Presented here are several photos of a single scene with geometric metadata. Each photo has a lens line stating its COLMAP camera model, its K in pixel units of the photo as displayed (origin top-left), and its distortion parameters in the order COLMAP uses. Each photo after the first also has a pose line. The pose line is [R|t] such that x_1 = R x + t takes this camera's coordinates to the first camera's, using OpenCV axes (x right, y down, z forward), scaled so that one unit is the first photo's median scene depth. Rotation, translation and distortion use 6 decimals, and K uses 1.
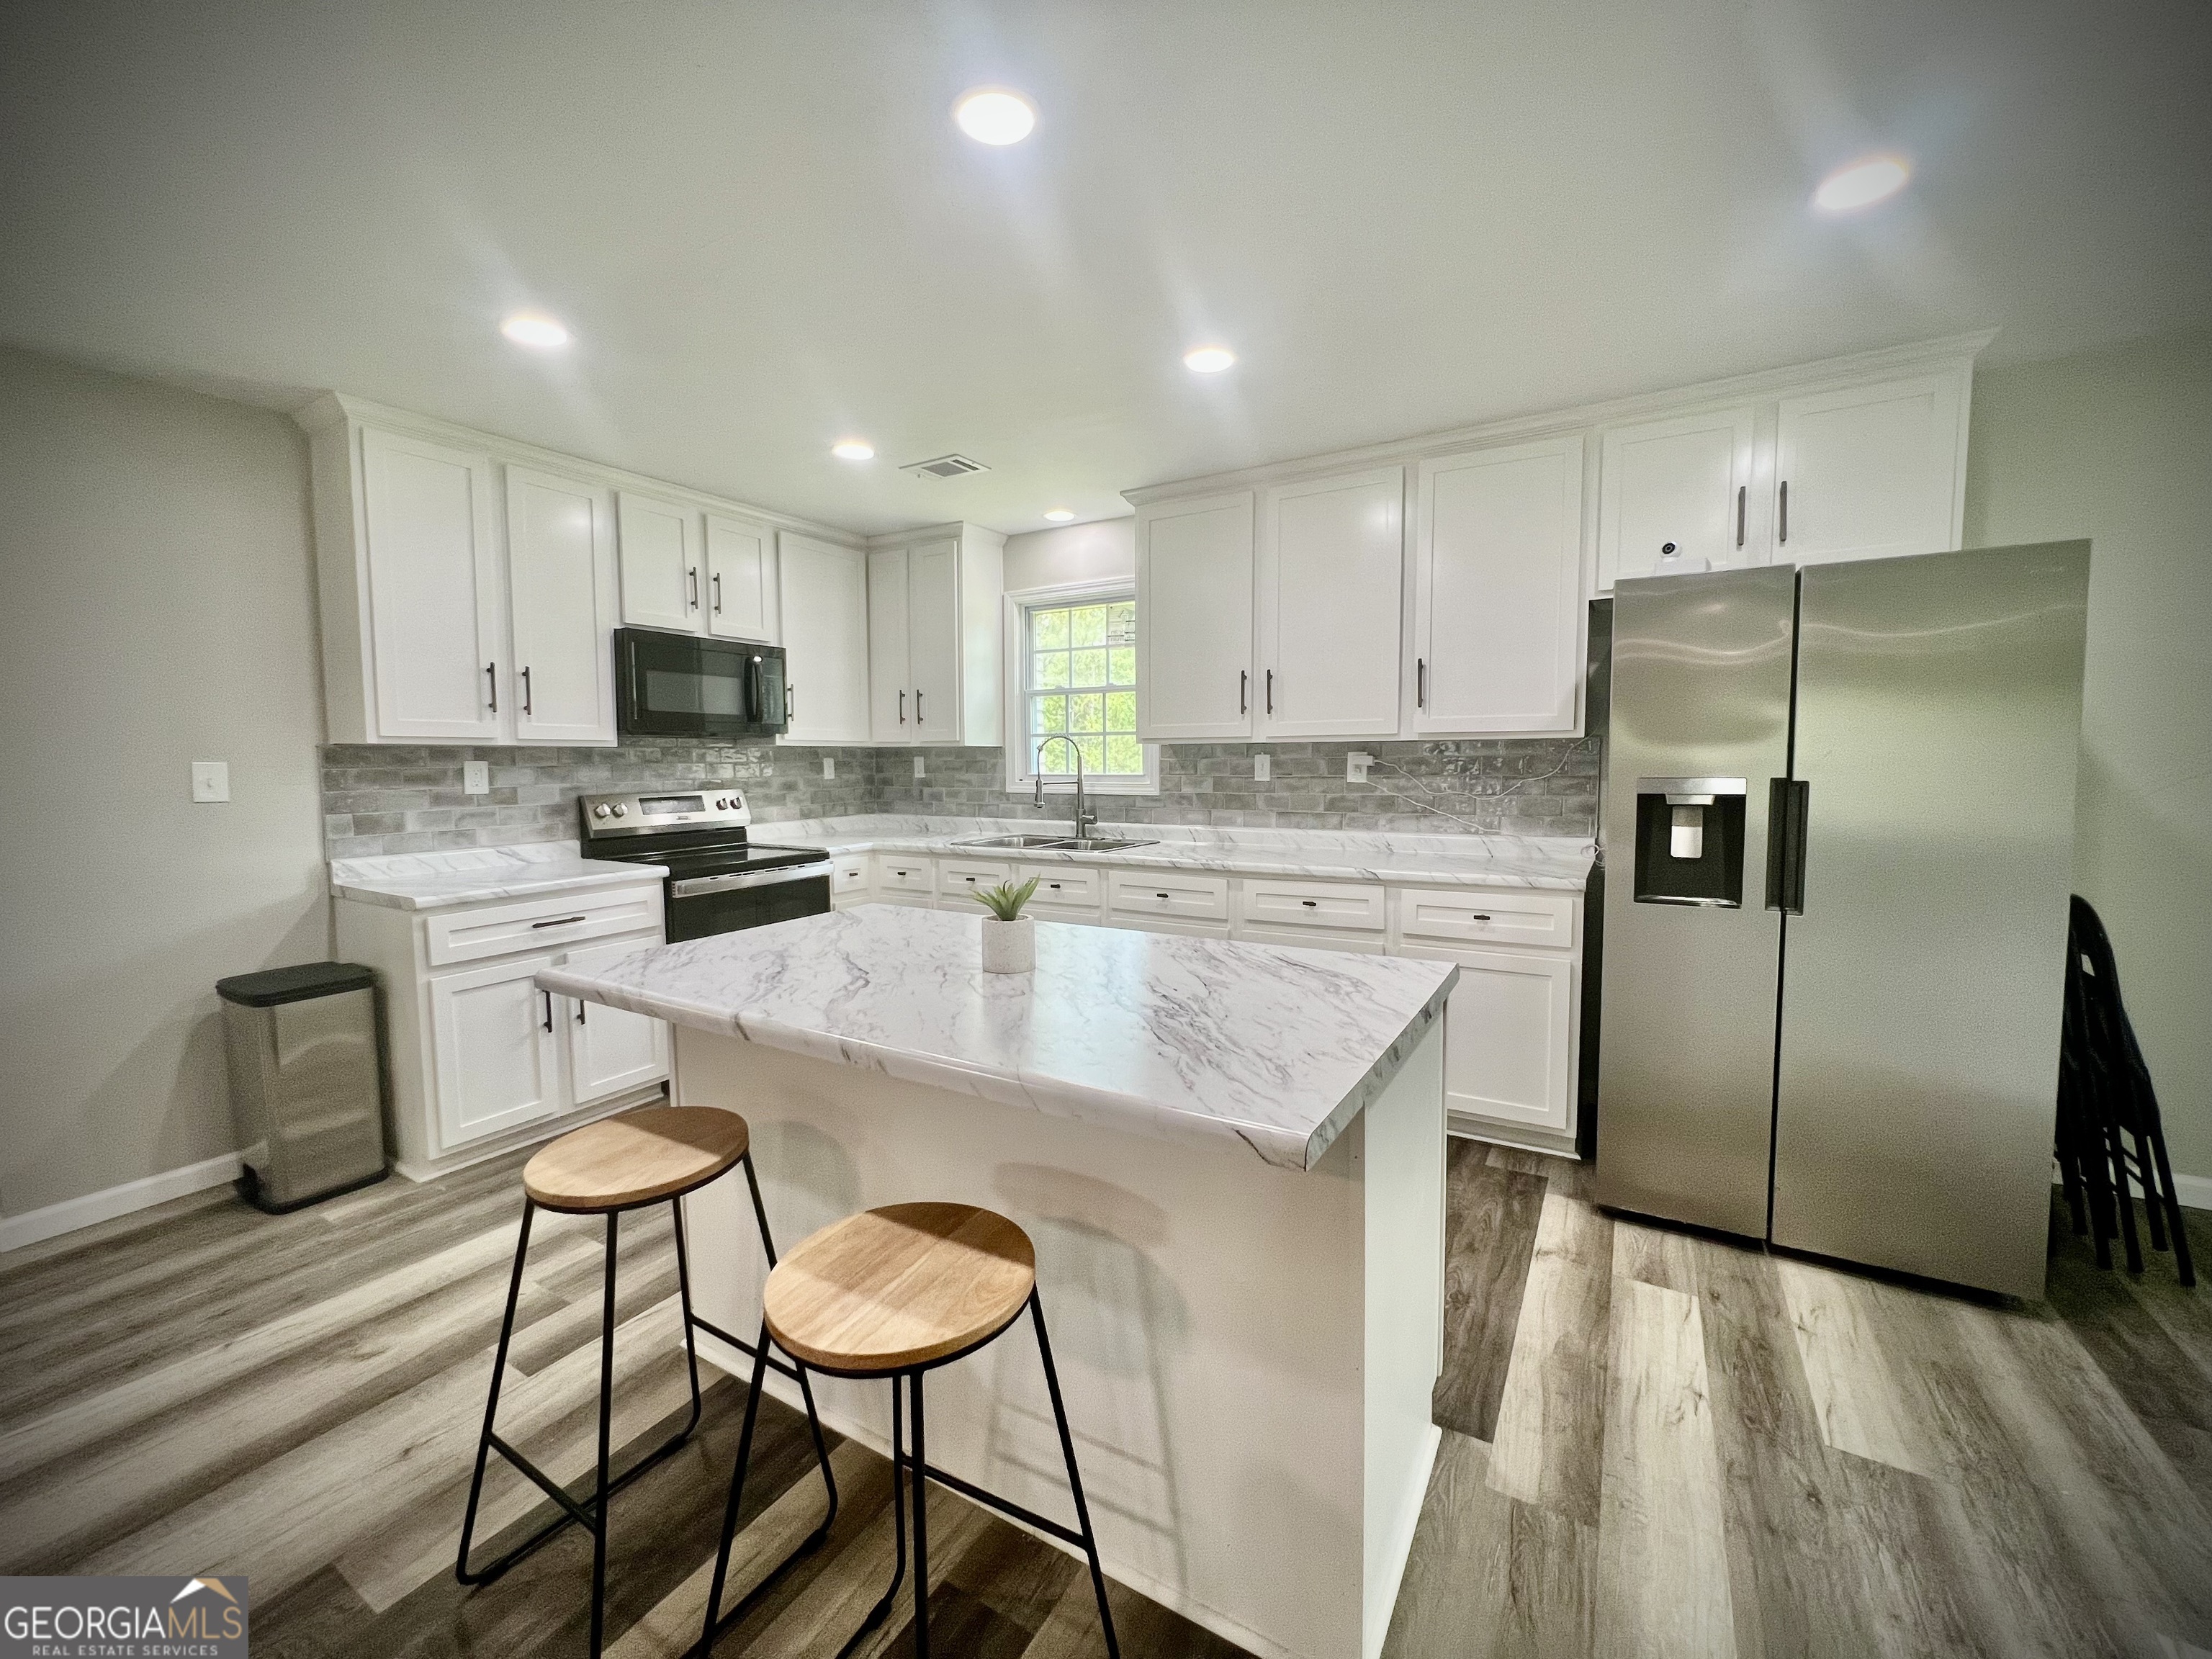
lens RADIAL K [[886.5, 0, 1104.0], [0, 886.5, 823.7], [0, 0, 1]] dist [-0.002407, 0.000517]
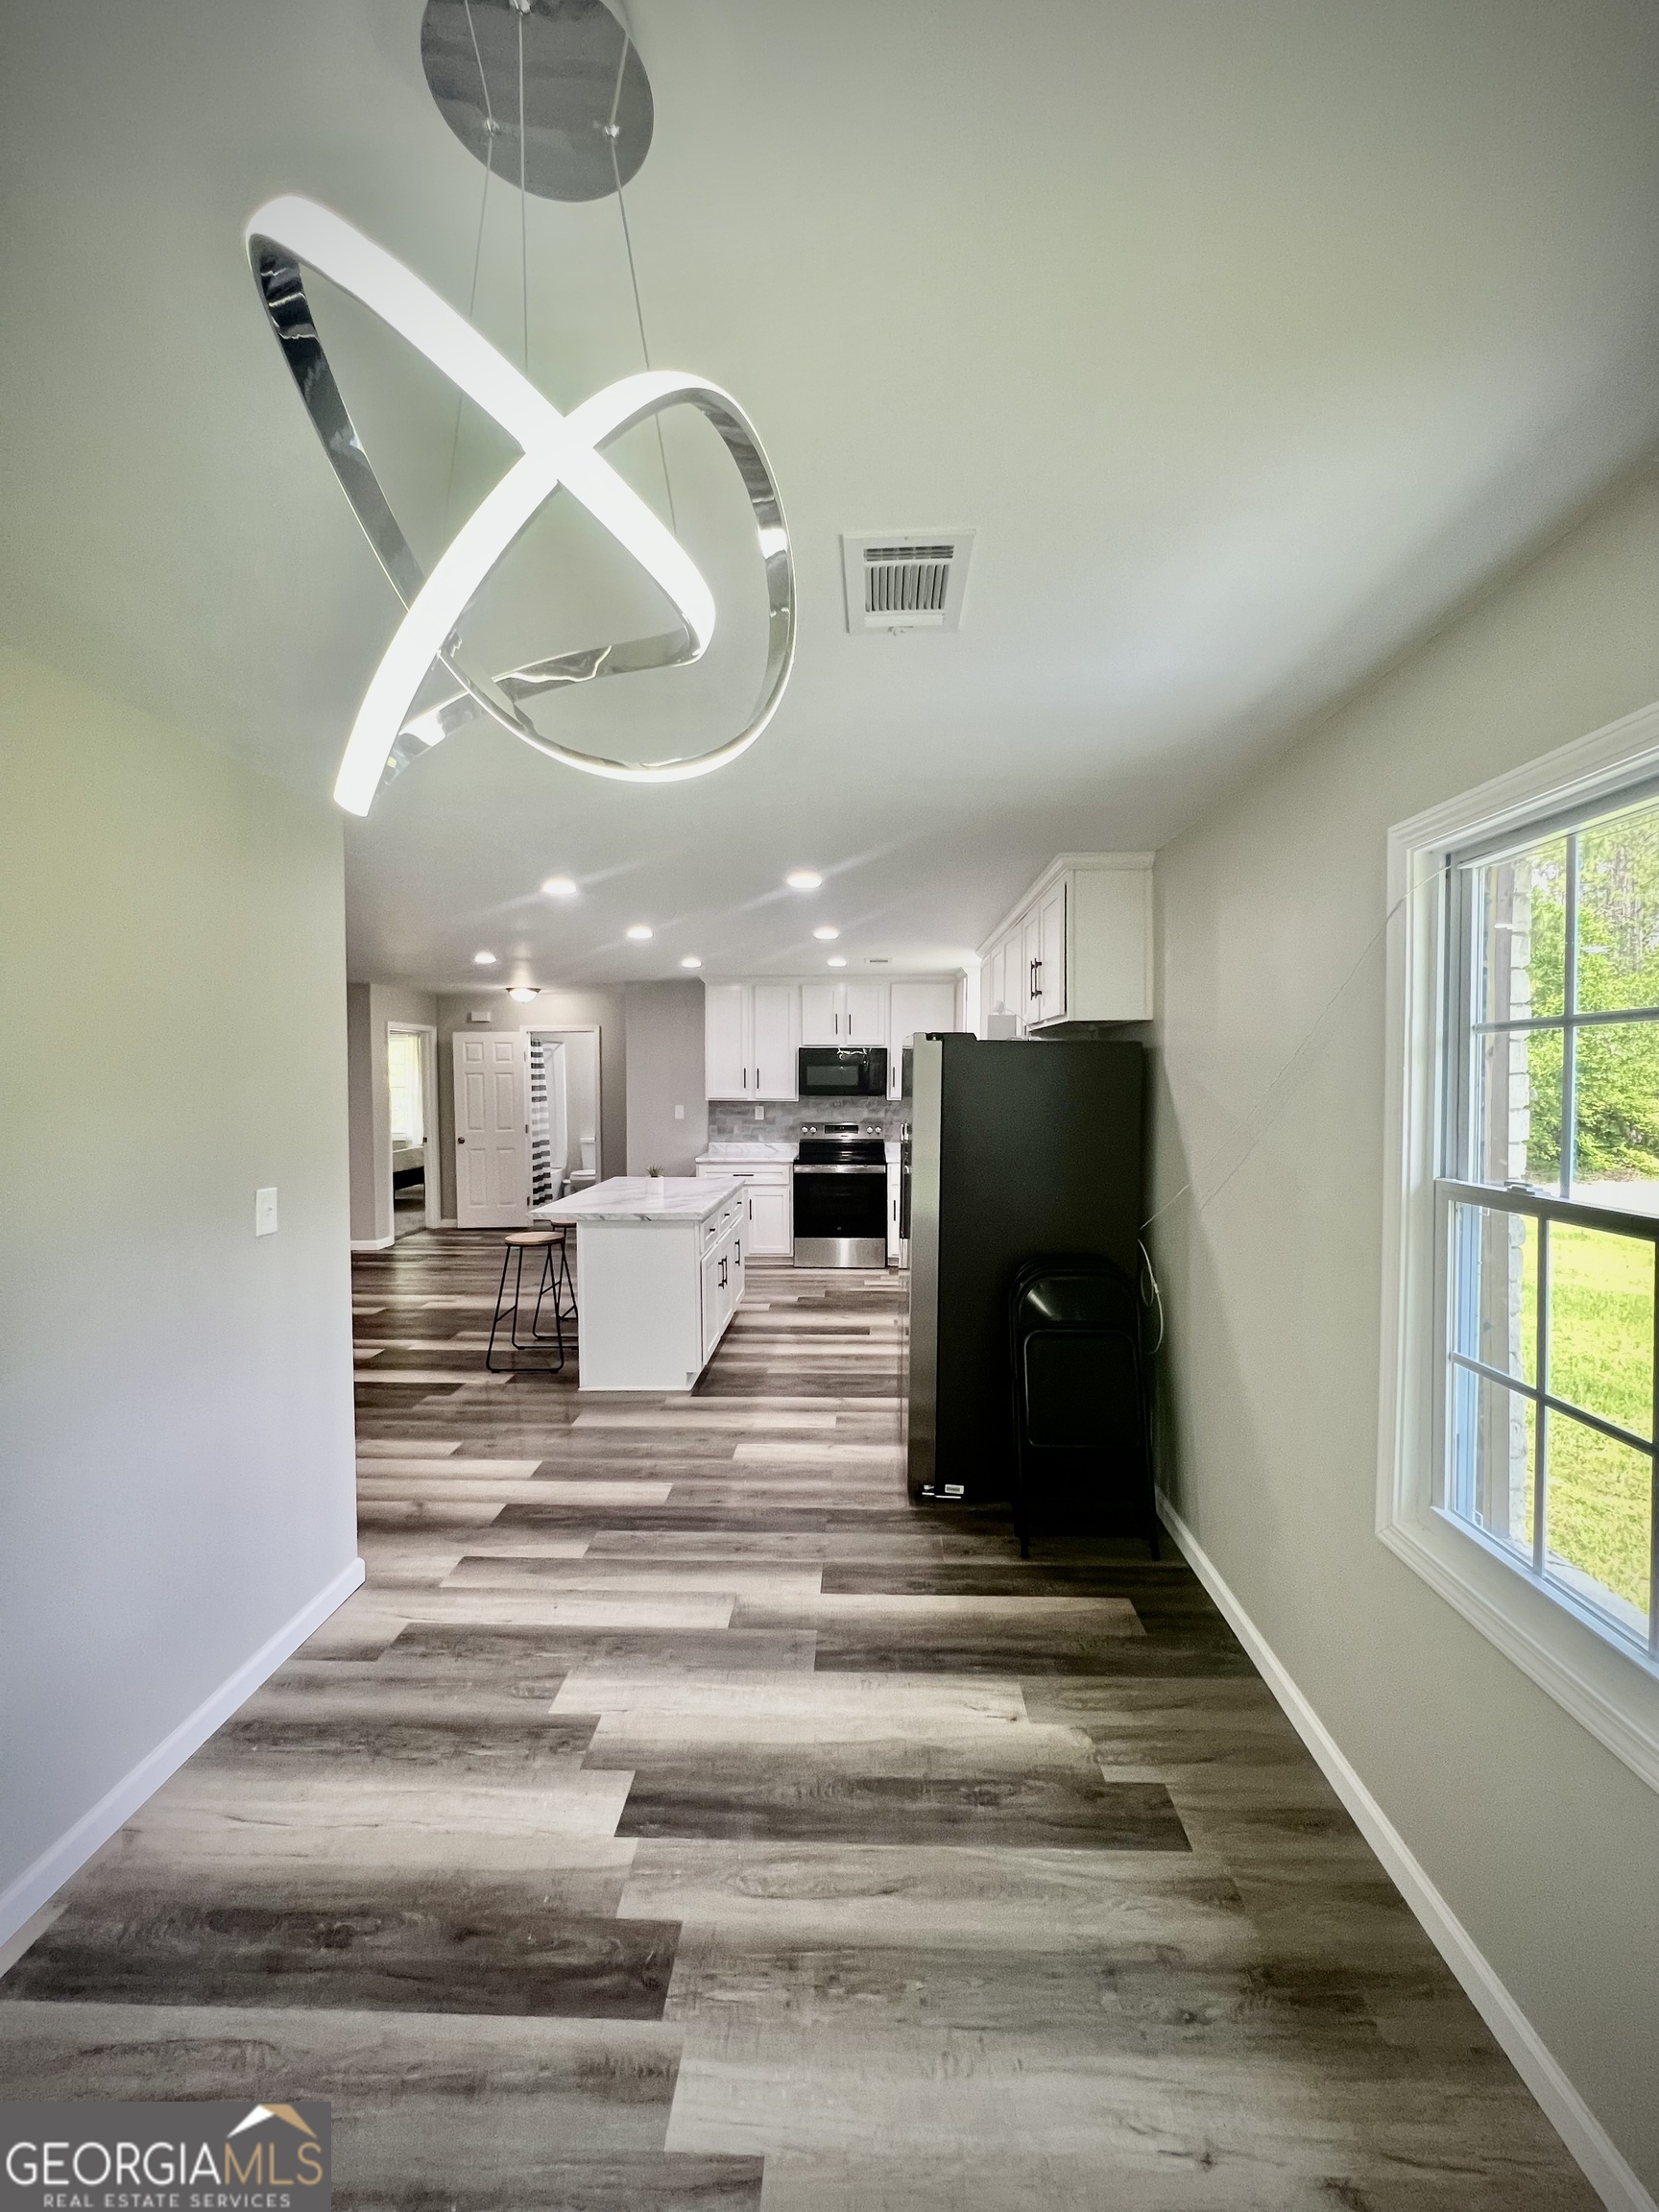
lens RADIAL K [[886.5, 0, 837.3], [0, 886.5, 1110.3], [0, 0, 1]] dist [-0.002407, 0.000517]
pose [[0.484563, 0.047475, -0.873467, 1.420574], [-0.070856, 0.997375, 0.014901, -0.106439], [0.871882, 0.054670, 0.486655, 0.026937]]
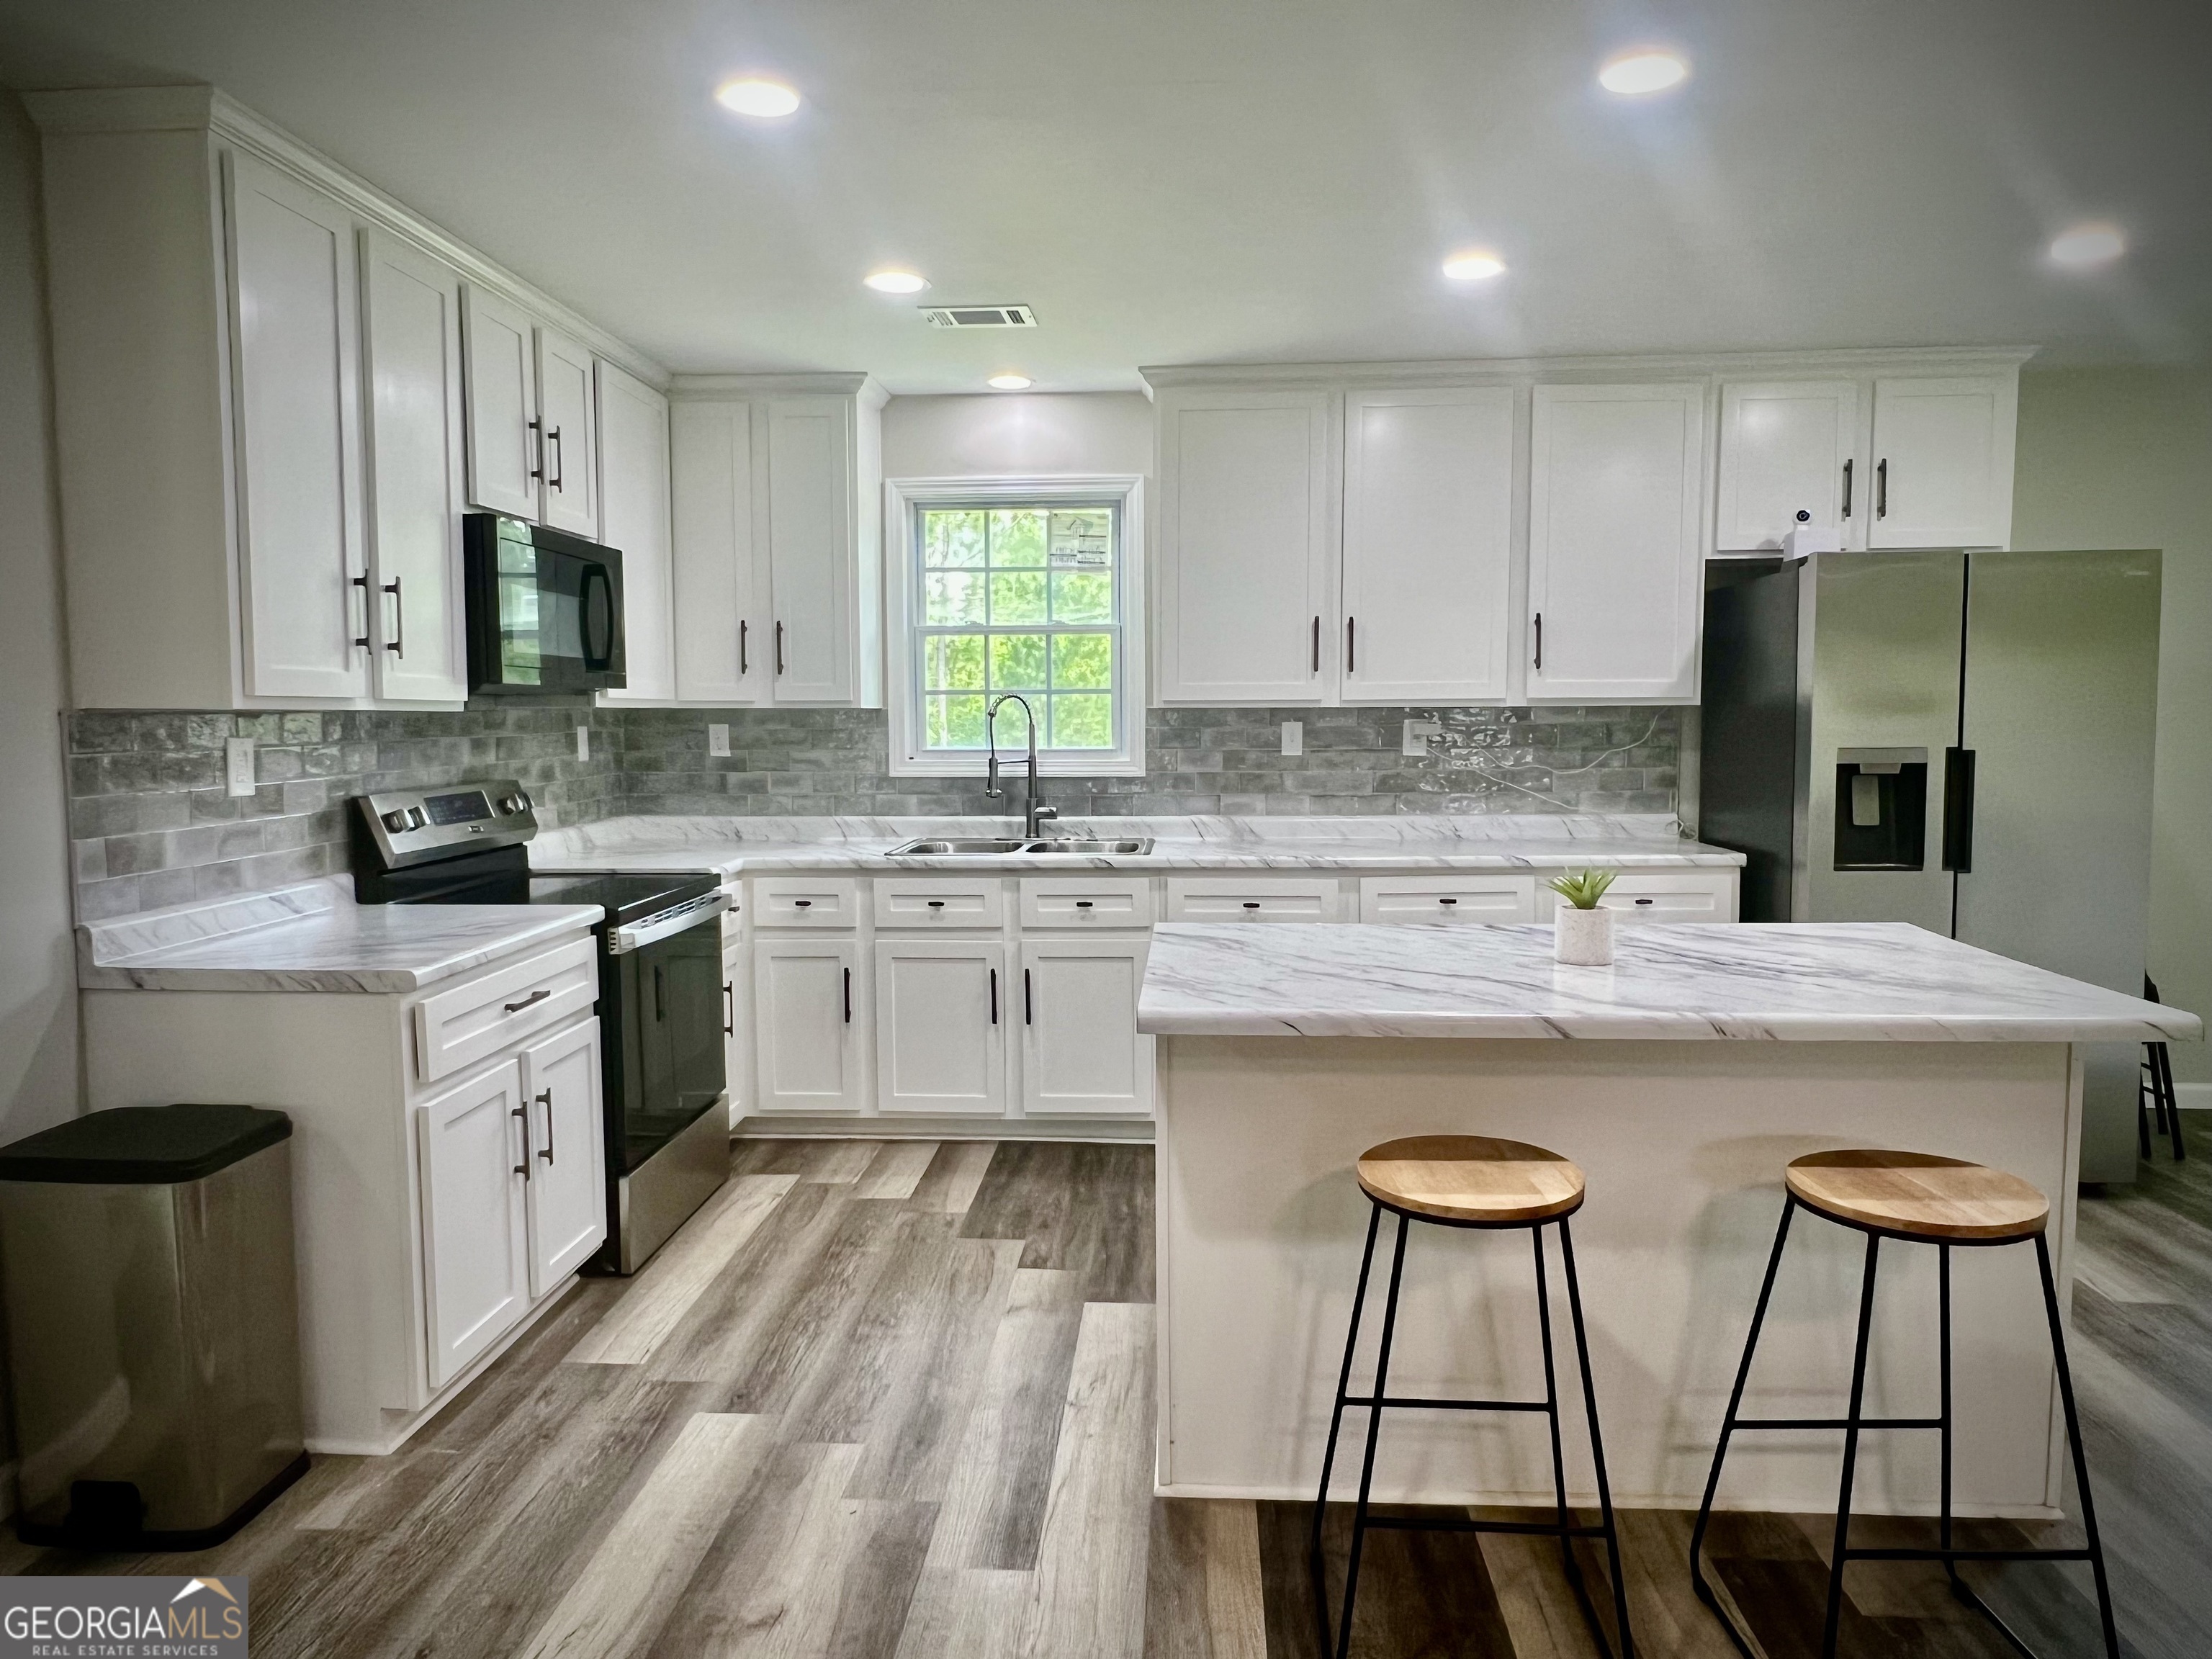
lens RADIAL K [[1441.0, 0, 1098.1], [0, 1441.0, 830.3], [0, 0, 1]] dist [-0.000722, -0.001570]
pose [[0.890143, -0.036236, 0.454238, -0.623215], [0.033681, 0.999338, 0.013718, -0.006303], [-0.454435, 0.003088, 0.890775, -0.058536]]
